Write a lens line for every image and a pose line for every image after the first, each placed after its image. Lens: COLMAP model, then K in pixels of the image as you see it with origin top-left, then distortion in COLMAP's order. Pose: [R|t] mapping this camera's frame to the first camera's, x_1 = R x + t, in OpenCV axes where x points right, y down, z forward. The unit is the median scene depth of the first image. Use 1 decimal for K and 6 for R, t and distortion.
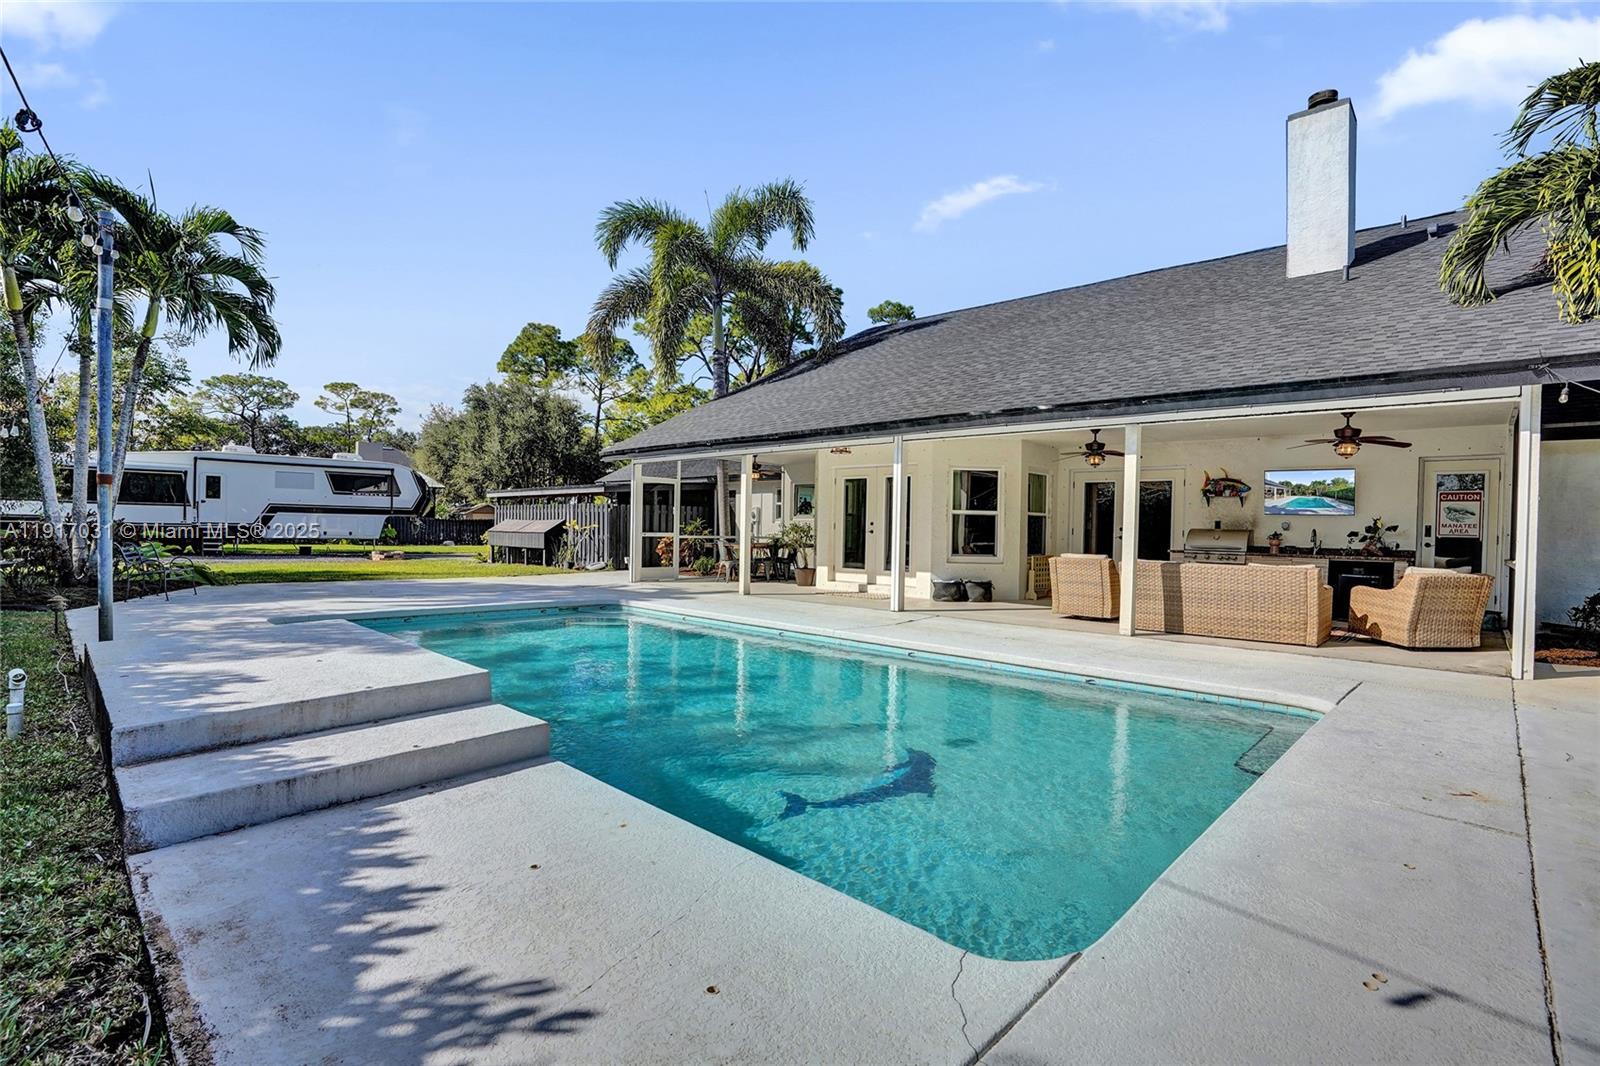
lens RADIAL K [[739.3, 0, 741.4], [0, 739.3, 517.5], [0, 0, 1]] dist [-0.034171, -0.000626]
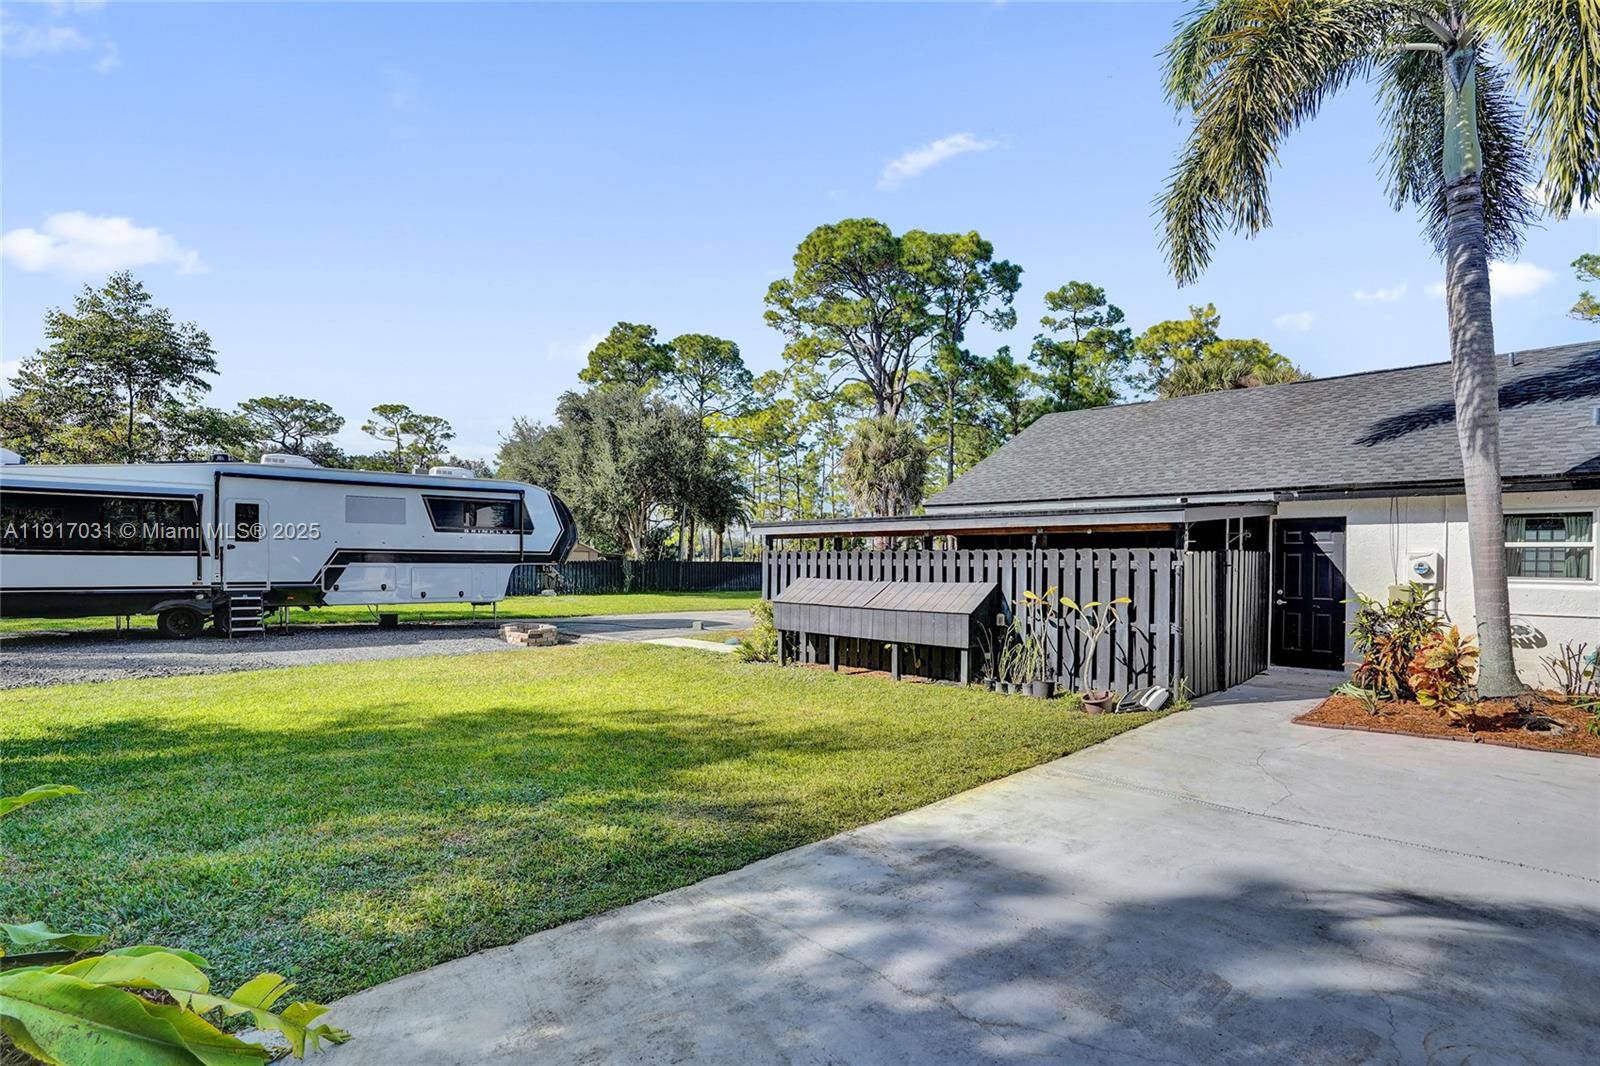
lens RADIAL K [[790.5, 0, 774.8], [0, 790.5, 553.6], [0, 0, 1]] dist [-0.050684, 0.001661]
pose [[0.999319, -0.010355, -0.035426, -0.112621], [0.010509, 0.999936, 0.004143, -0.005954], [0.035381, -0.004512, 0.999364, 0.157843]]
